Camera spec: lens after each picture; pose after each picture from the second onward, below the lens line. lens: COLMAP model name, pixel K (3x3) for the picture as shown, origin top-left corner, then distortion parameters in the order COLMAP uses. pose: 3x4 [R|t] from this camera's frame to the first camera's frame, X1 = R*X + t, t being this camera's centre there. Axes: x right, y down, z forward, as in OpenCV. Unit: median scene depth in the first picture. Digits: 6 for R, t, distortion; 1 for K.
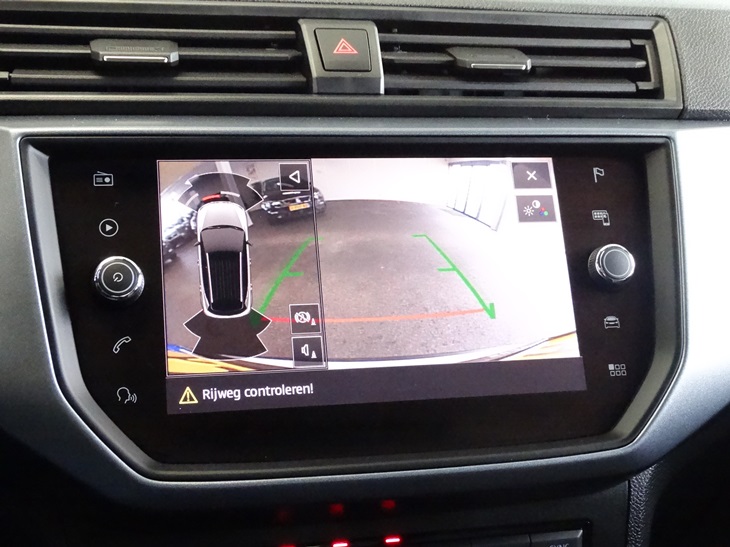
lens RADIAL K [[1033.2, 0, 364.8], [0, 1033.2, 289.0], [0, 0, 1]] dist [-0.001996, 0.000000]
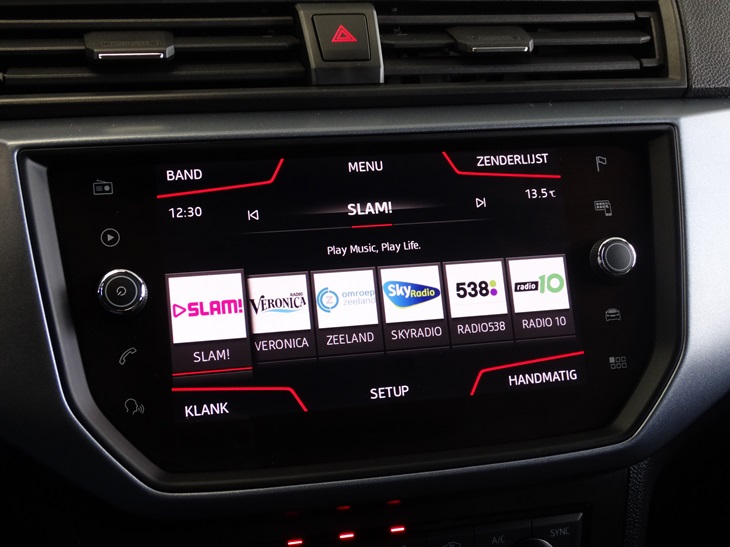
lens RADIAL K [[1033.2, 0, 365.2], [0, 1033.2, 277.7], [0, 0, 1]] dist [-0.001996, 0.000000]
pose [[0.999905, -0.013515, -0.002730, 0.000984], [0.013717, 0.995090, 0.098014, -0.104212], [0.001392, -0.098042, 0.995181, 0.001355]]
